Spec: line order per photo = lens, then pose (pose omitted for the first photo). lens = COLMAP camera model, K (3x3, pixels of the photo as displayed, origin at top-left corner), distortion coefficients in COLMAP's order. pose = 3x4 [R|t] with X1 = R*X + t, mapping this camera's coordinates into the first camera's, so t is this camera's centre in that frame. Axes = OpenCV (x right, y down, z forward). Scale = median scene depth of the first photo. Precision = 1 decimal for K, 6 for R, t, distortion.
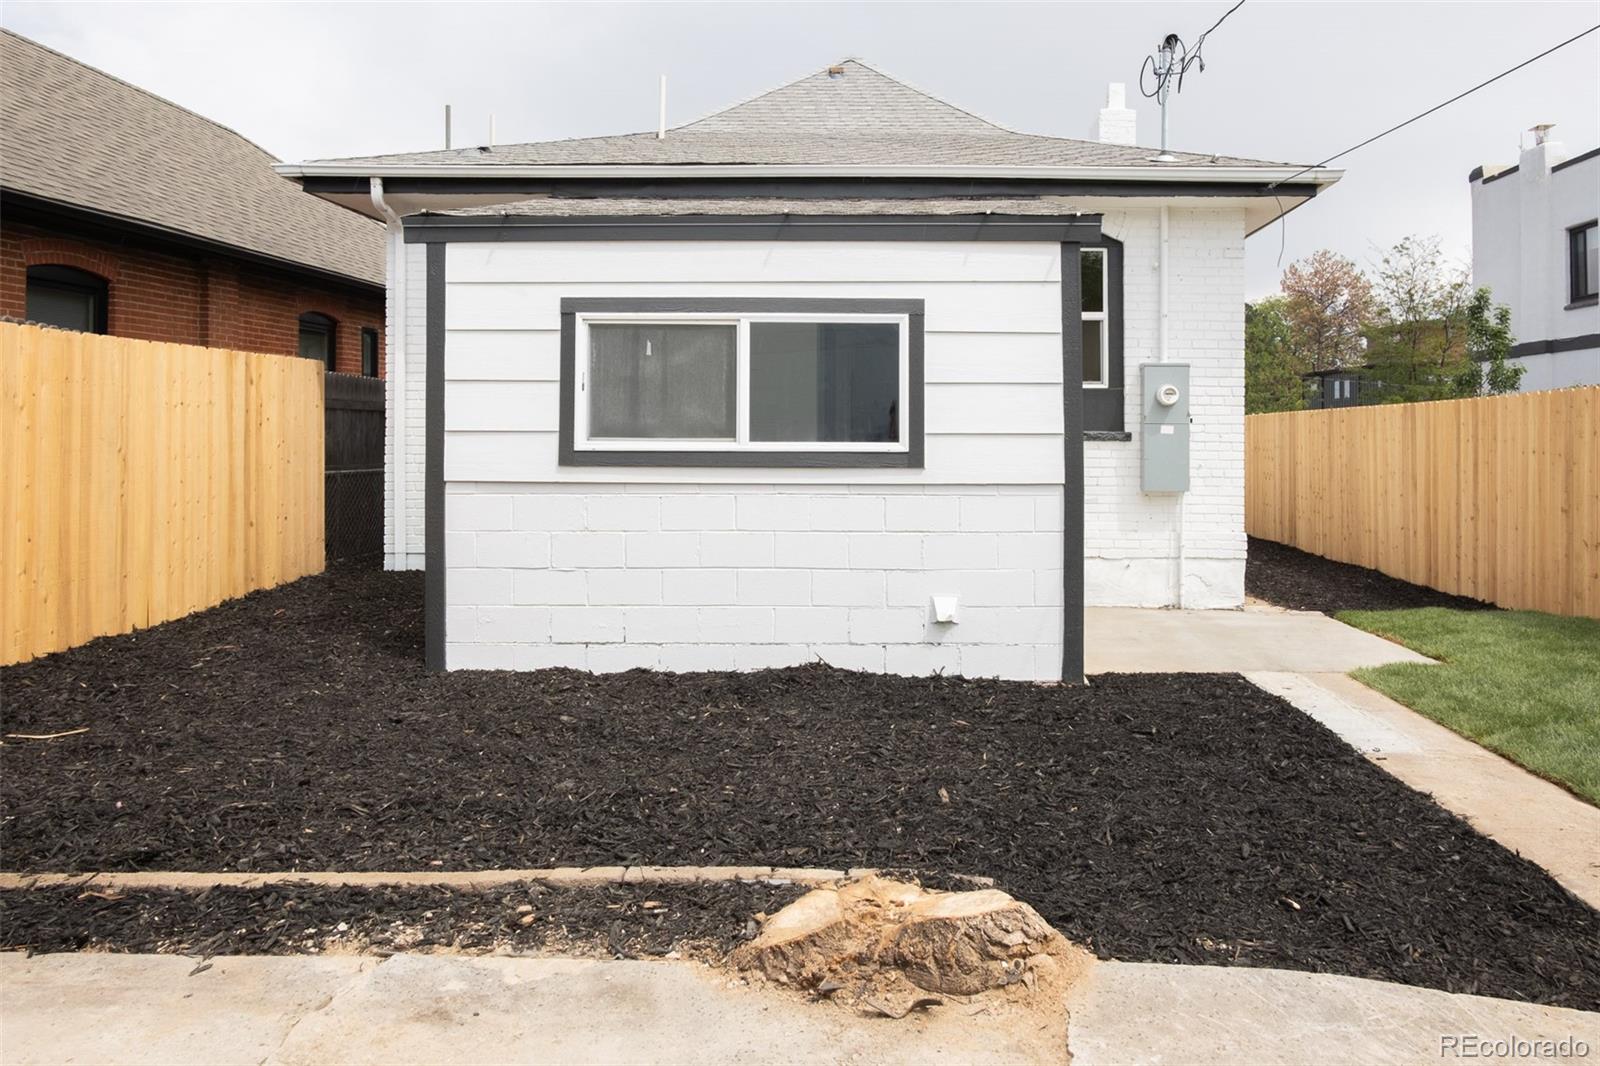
lens RADIAL K [[1104.8, 0, 824.6], [0, 1104.8, 470.2], [0, 0, 1]] dist [-0.011599, 0.017447]
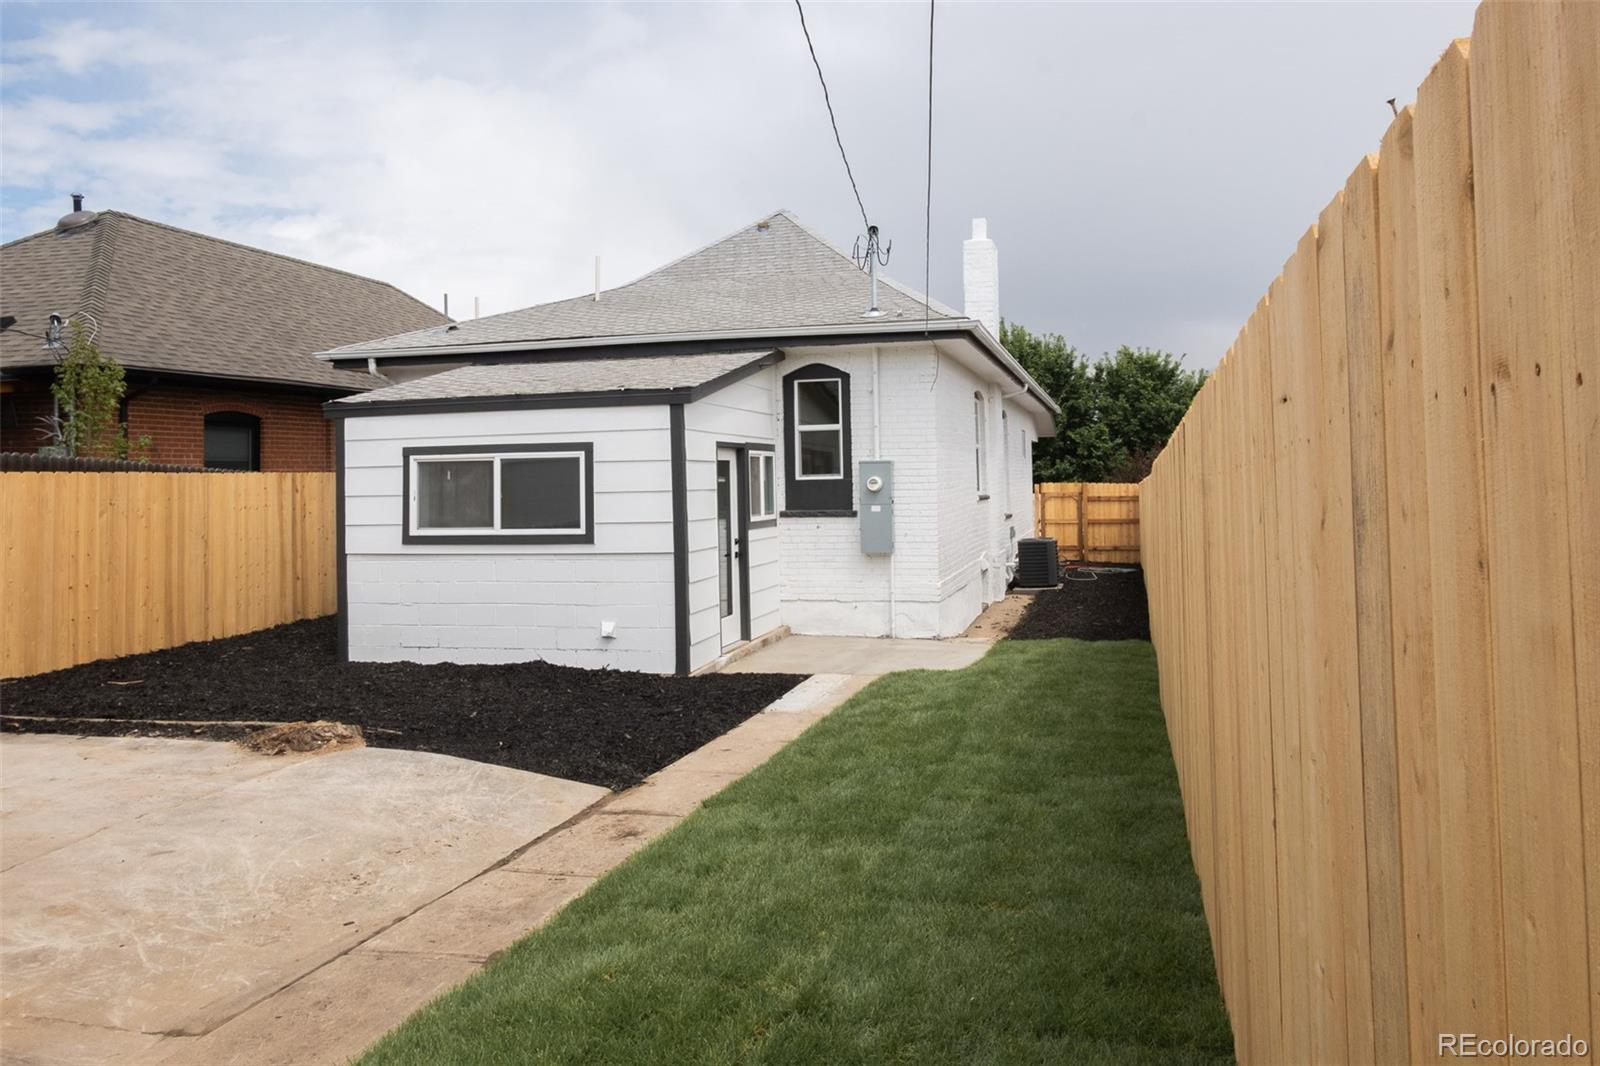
lens RADIAL K [[1104.8, 0, 799.7], [0, 1104.8, 519.1], [0, 0, 1]] dist [-0.011599, 0.017447]
pose [[0.970703, -0.015577, -0.239775, 0.768649], [0.014990, 0.999879, -0.004272, -0.026627], [0.239813, 0.000553, 0.970819, -0.523374]]
